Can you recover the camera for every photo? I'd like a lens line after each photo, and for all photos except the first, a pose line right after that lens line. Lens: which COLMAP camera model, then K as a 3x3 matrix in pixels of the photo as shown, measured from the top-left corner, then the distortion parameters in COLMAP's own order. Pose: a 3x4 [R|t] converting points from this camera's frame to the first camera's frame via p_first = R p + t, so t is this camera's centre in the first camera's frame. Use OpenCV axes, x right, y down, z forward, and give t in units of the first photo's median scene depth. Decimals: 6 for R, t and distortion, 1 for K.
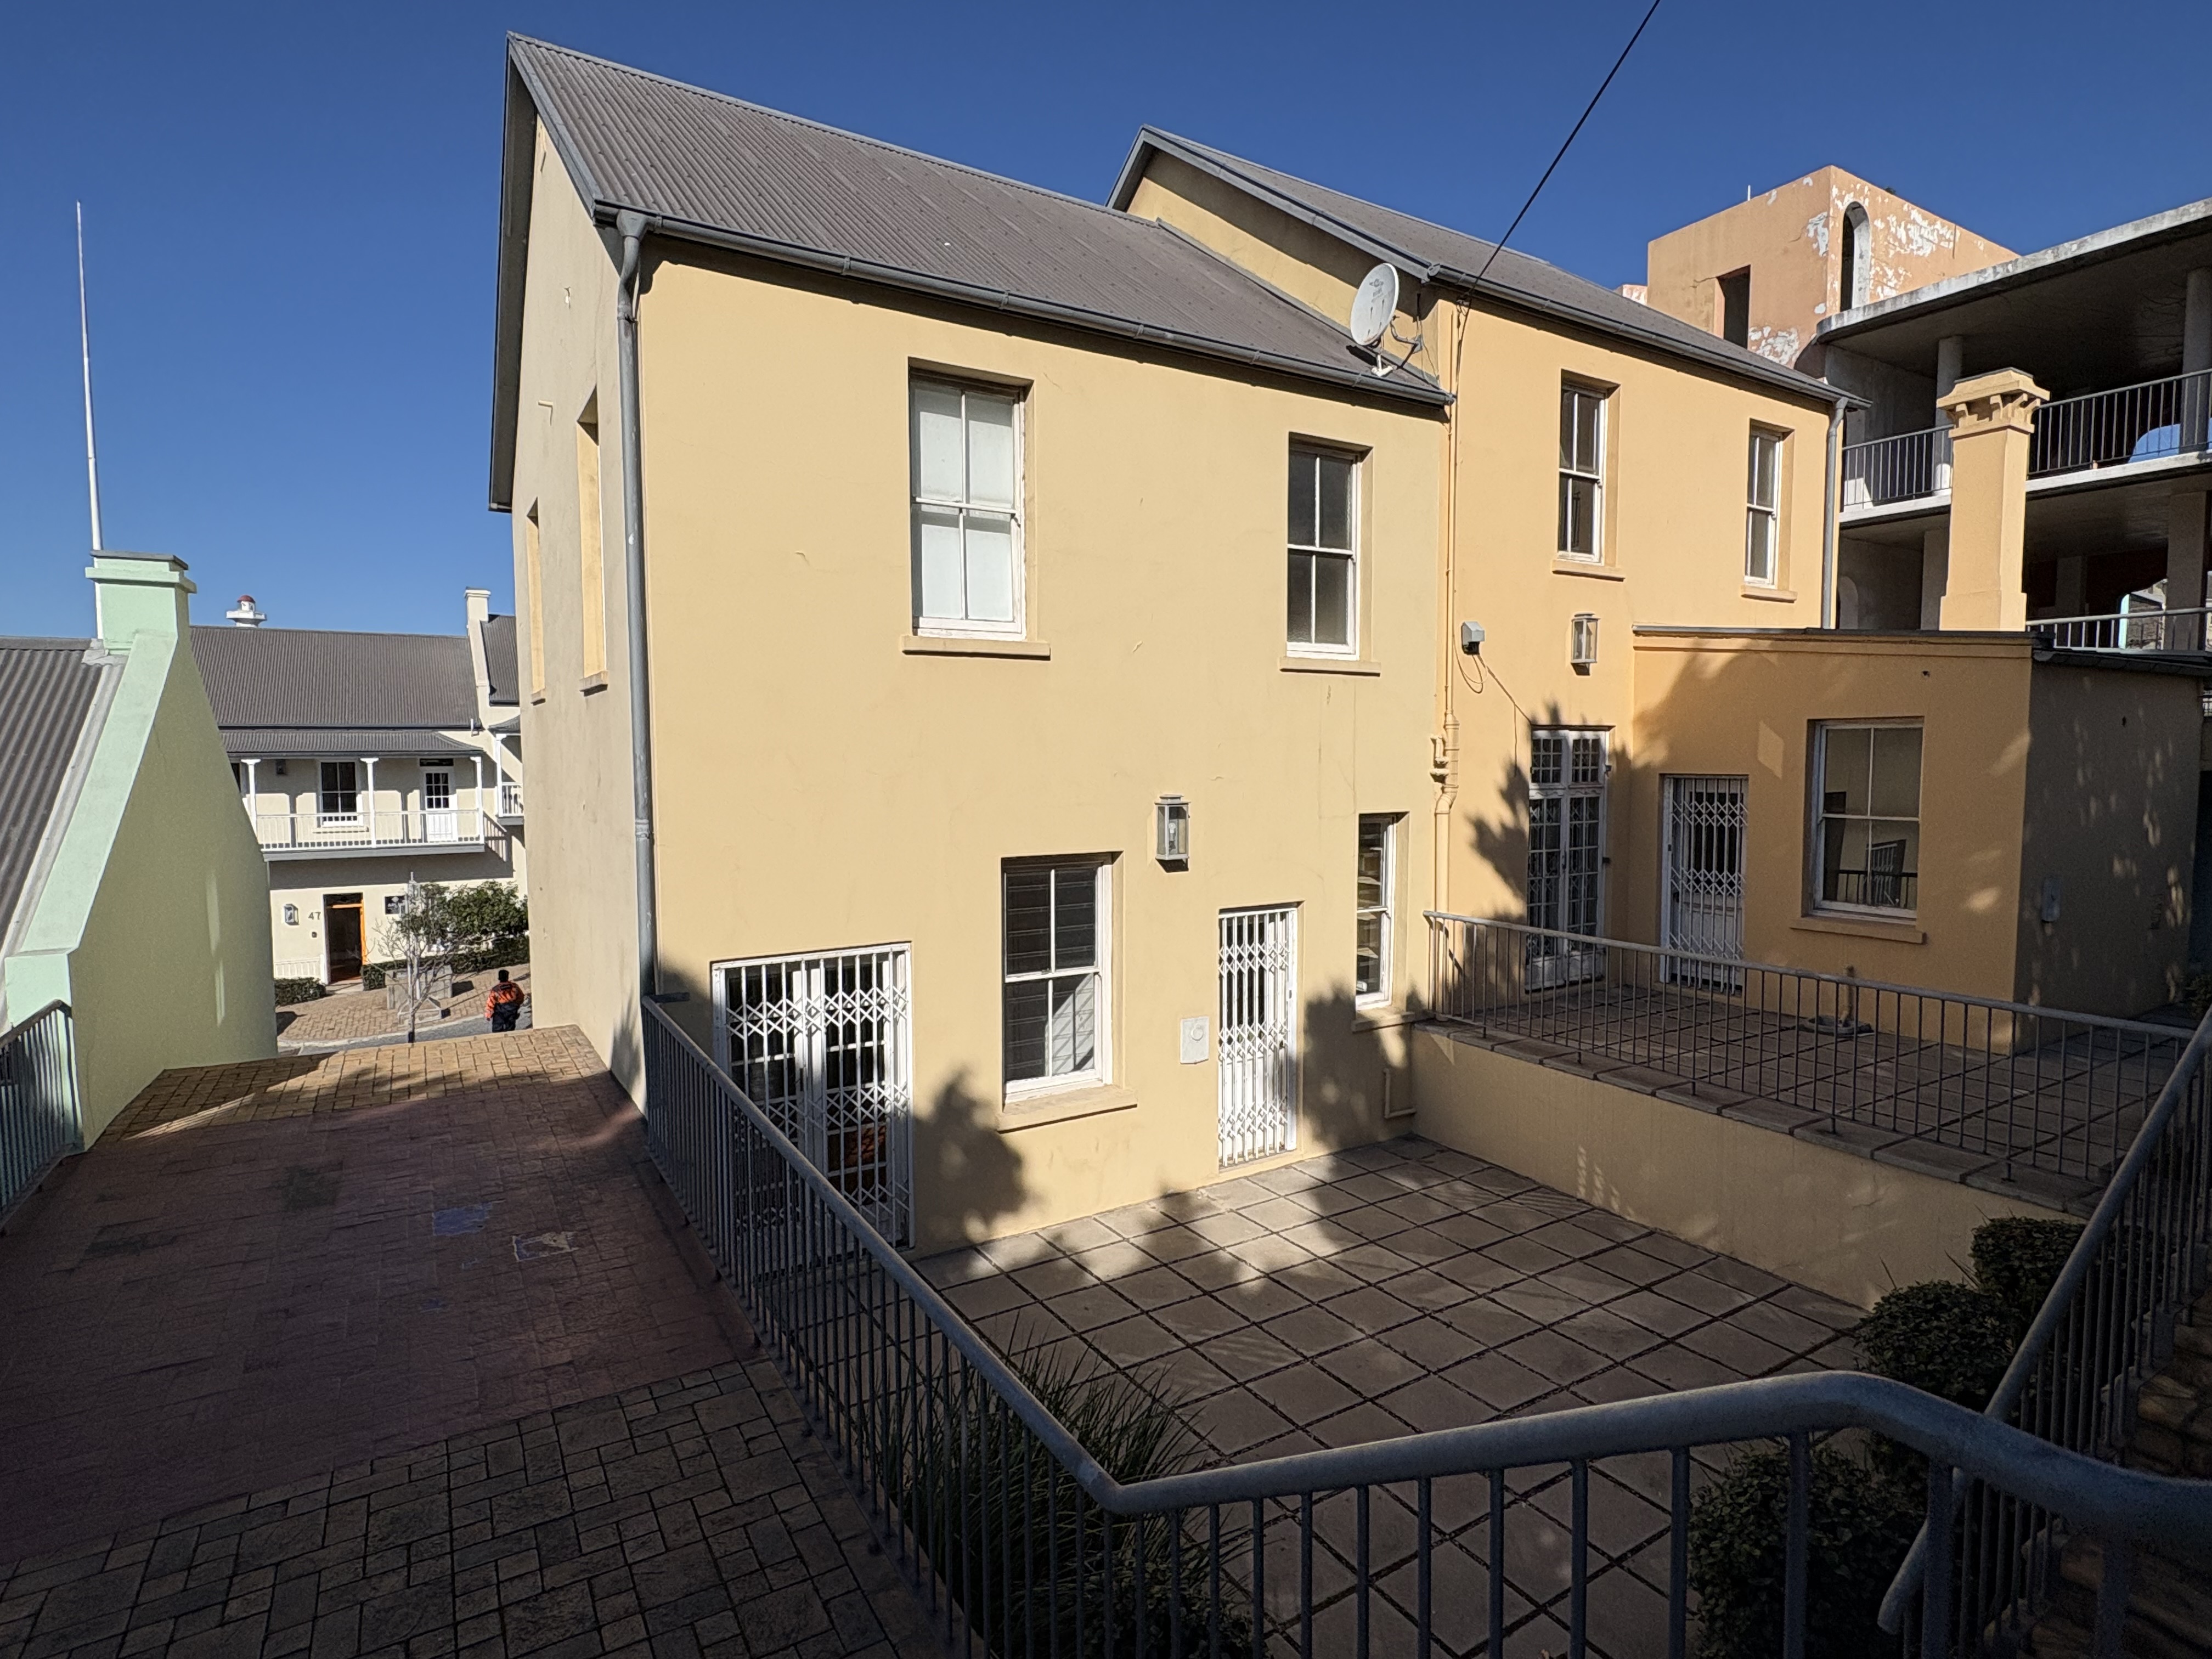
lens RADIAL K [[1151.6, 0, 1109.9], [0, 1151.6, 831.9], [0, 0, 1]] dist [0.001102, -0.000018]
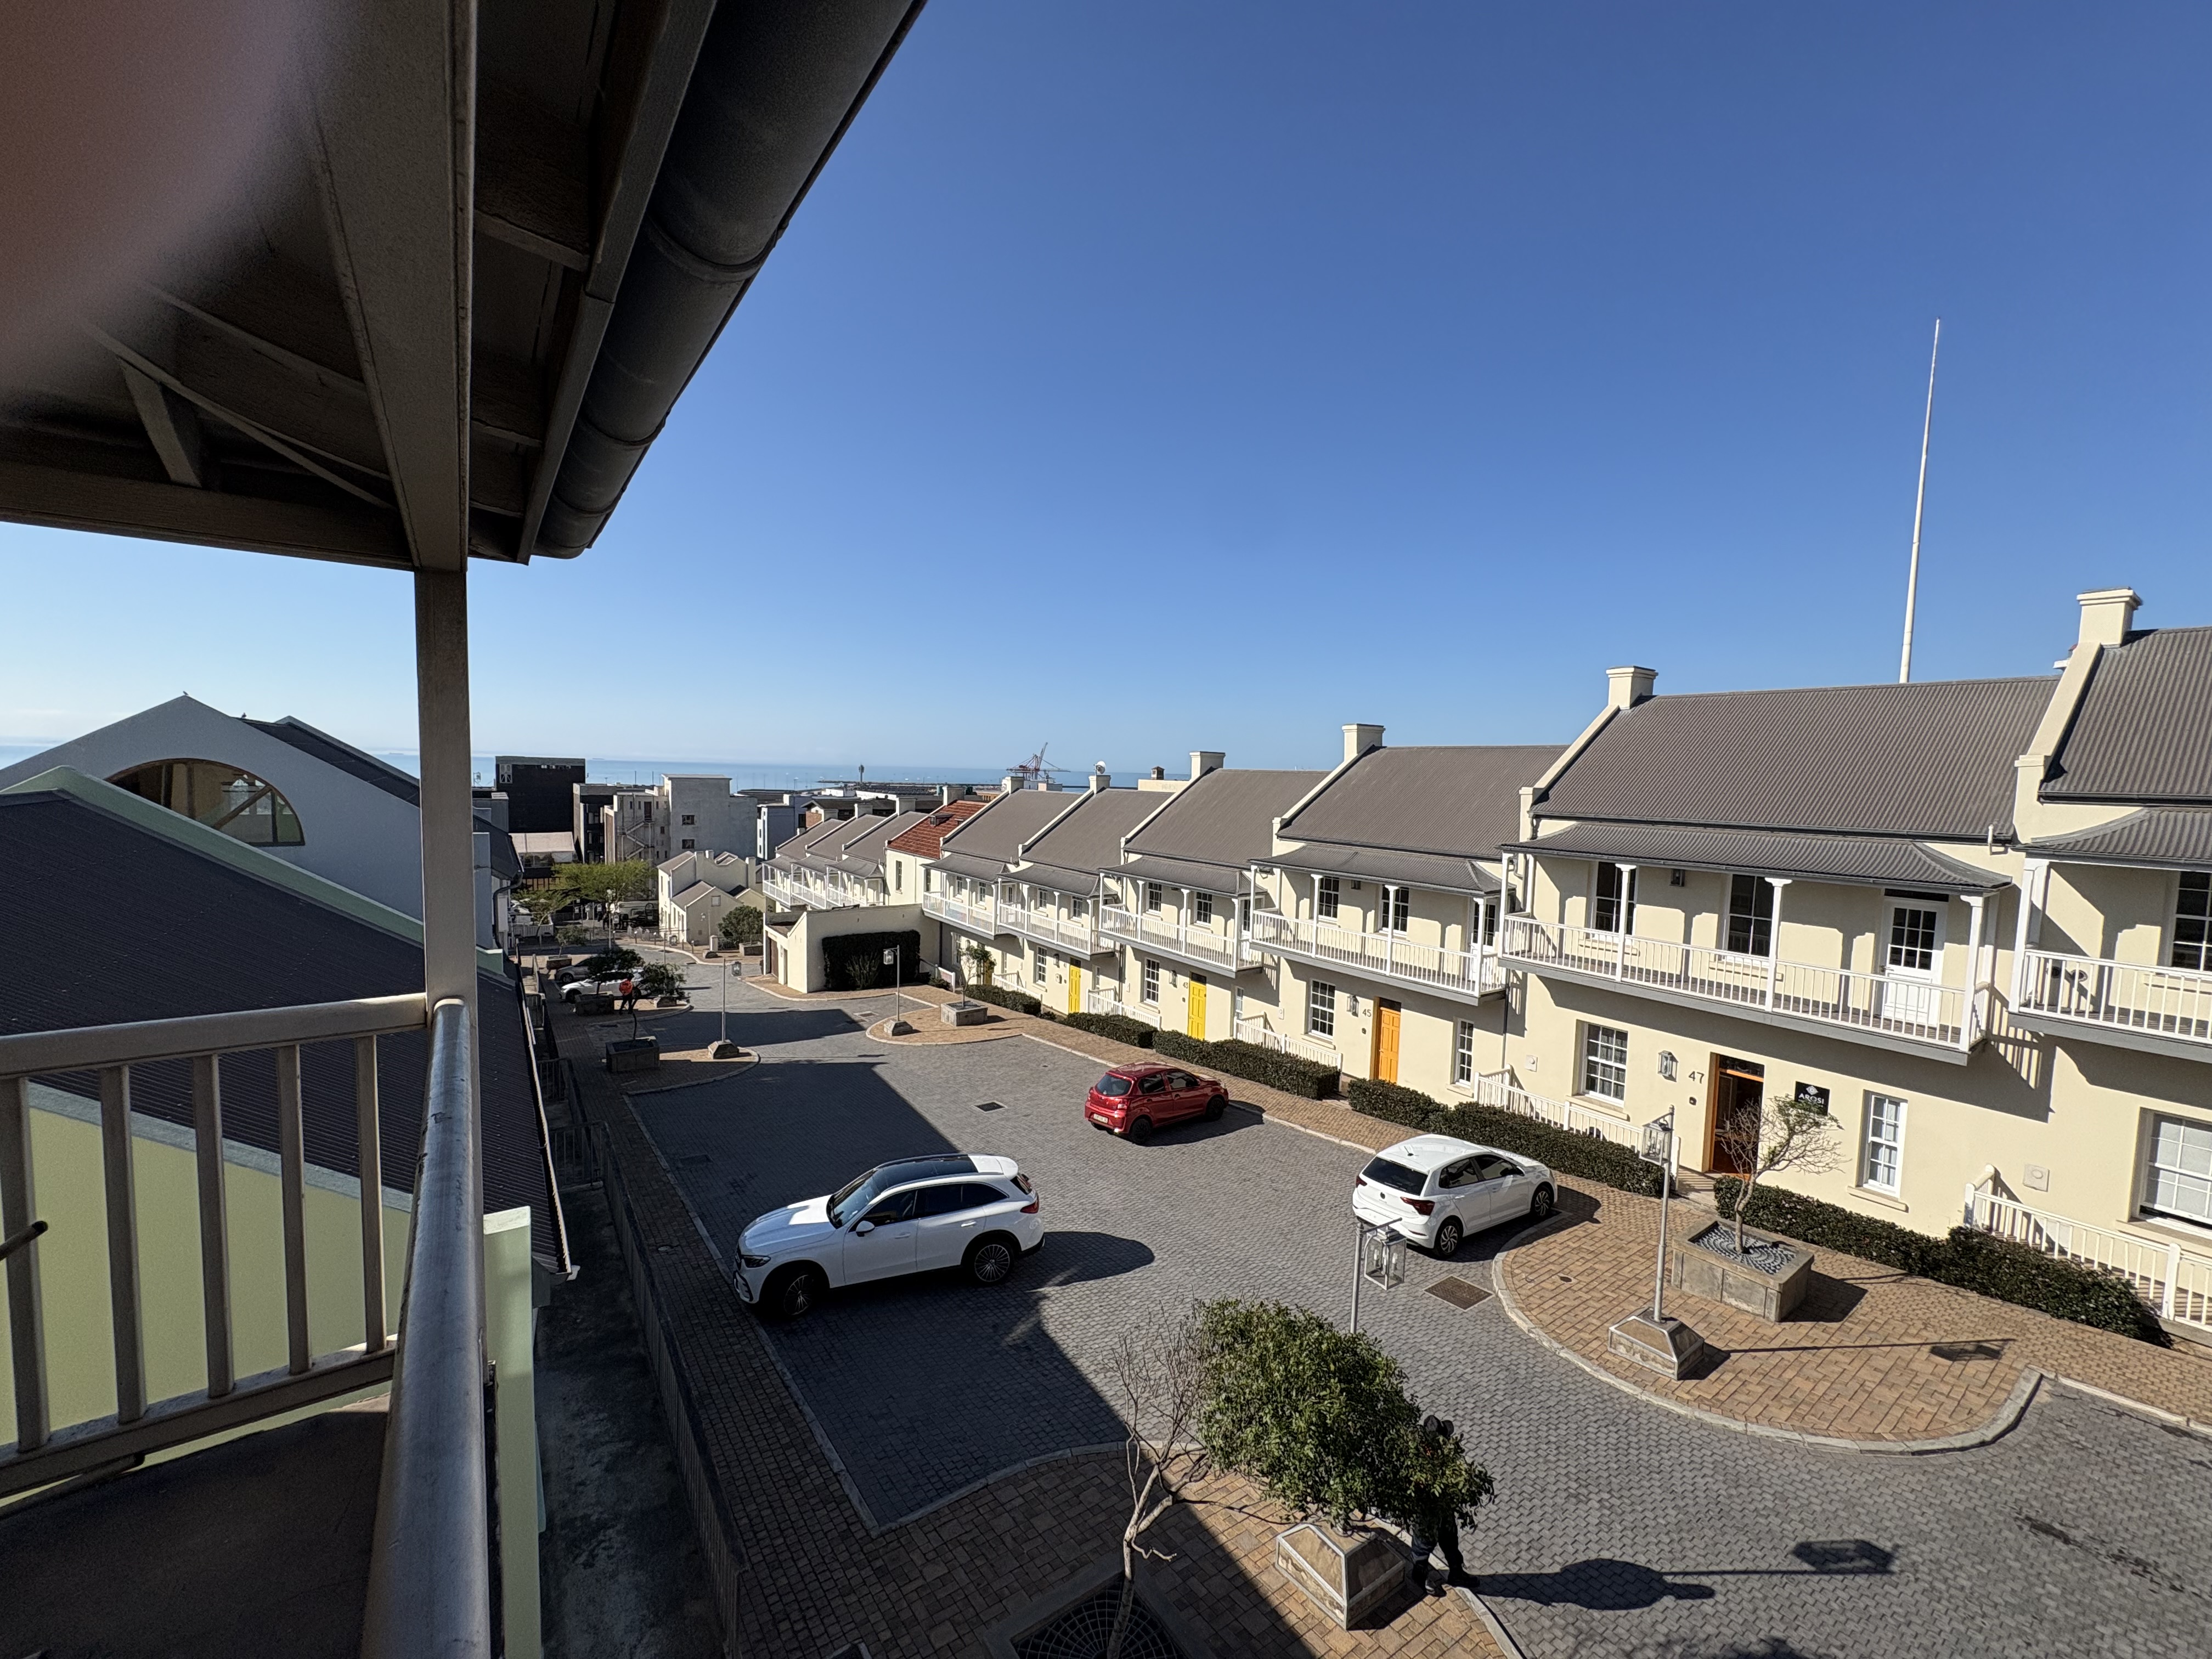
lens RADIAL K [[876.6, 0, 1104.8], [0, 876.6, 841.4], [0, 0, 1]] dist [-0.000826, -0.000010]
pose [[0.053738, 0.084010, -0.995015, -0.153618], [-0.093111, 0.992535, 0.078772, -0.084708], [0.994205, 0.088414, 0.061159, 0.551709]]
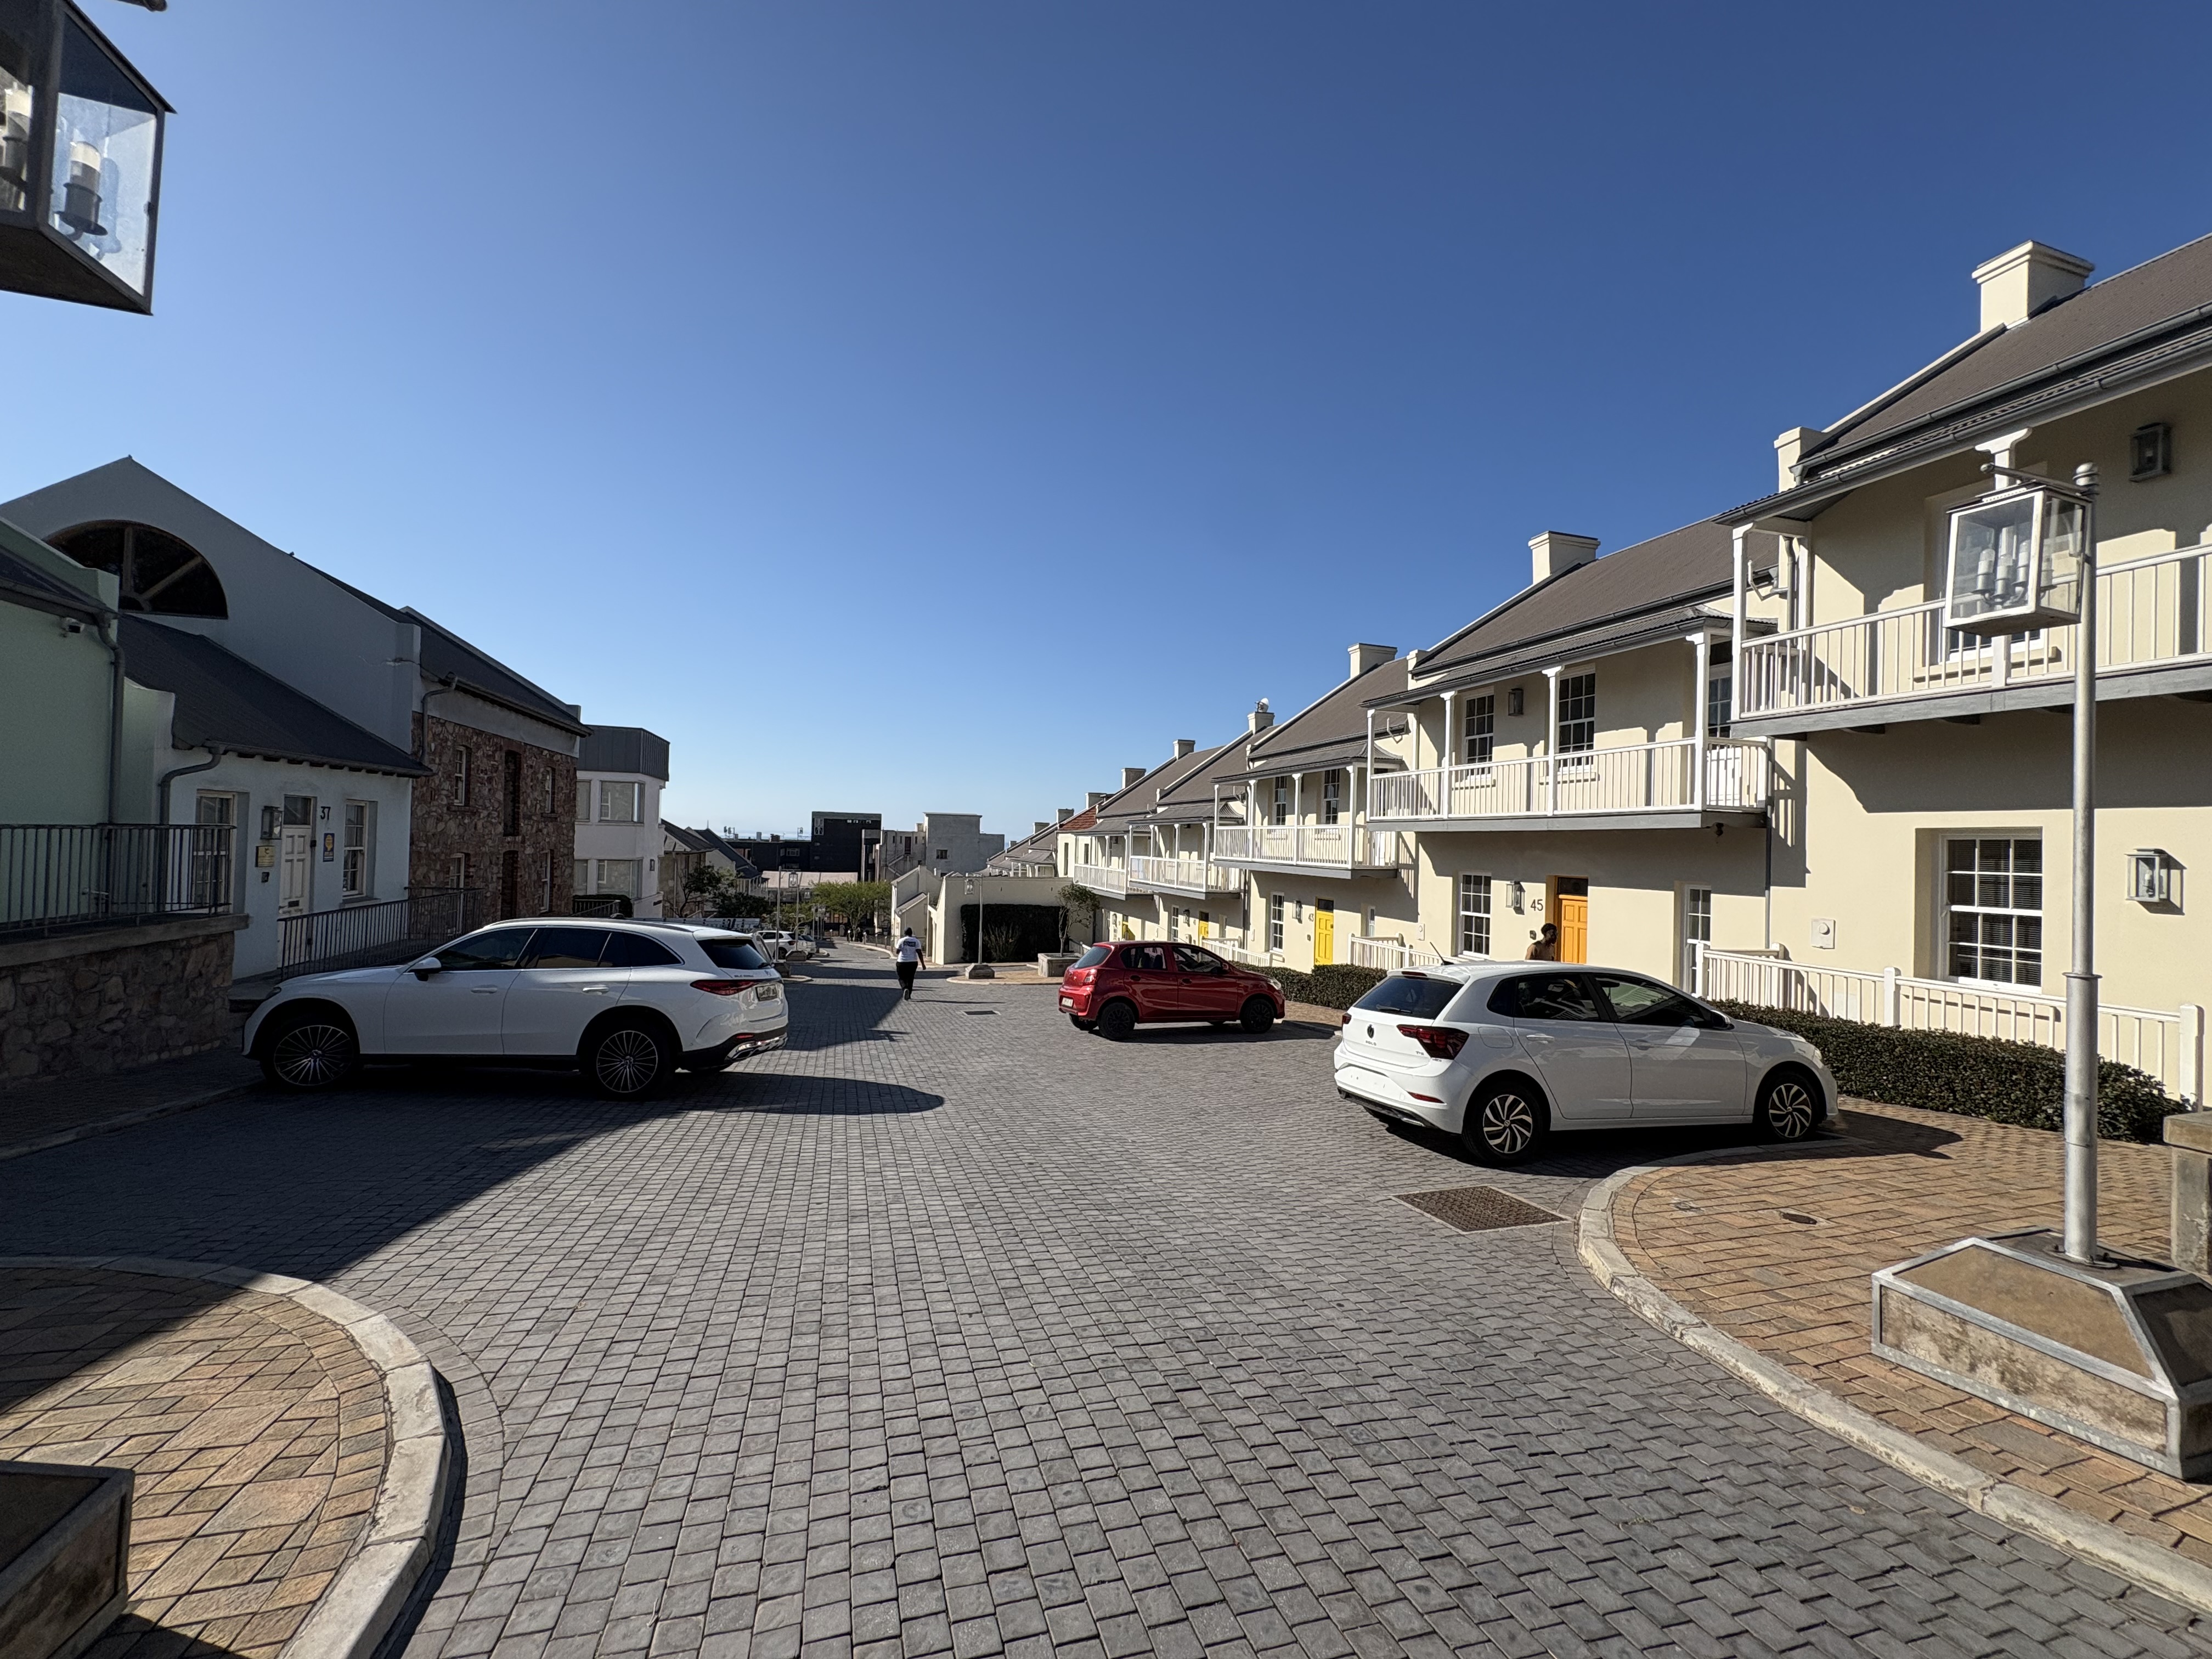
lens RADIAL K [[876.6, 0, 1102.9], [0, 876.6, 840.9], [0, 0, 1]] dist [-0.000826, -0.000010]
pose [[-0.266675, -0.006577, -0.963764, -0.357619], [-0.089510, 0.995824, 0.017972, 0.078161], [0.959621, 0.091059, -0.266150, 0.732706]]
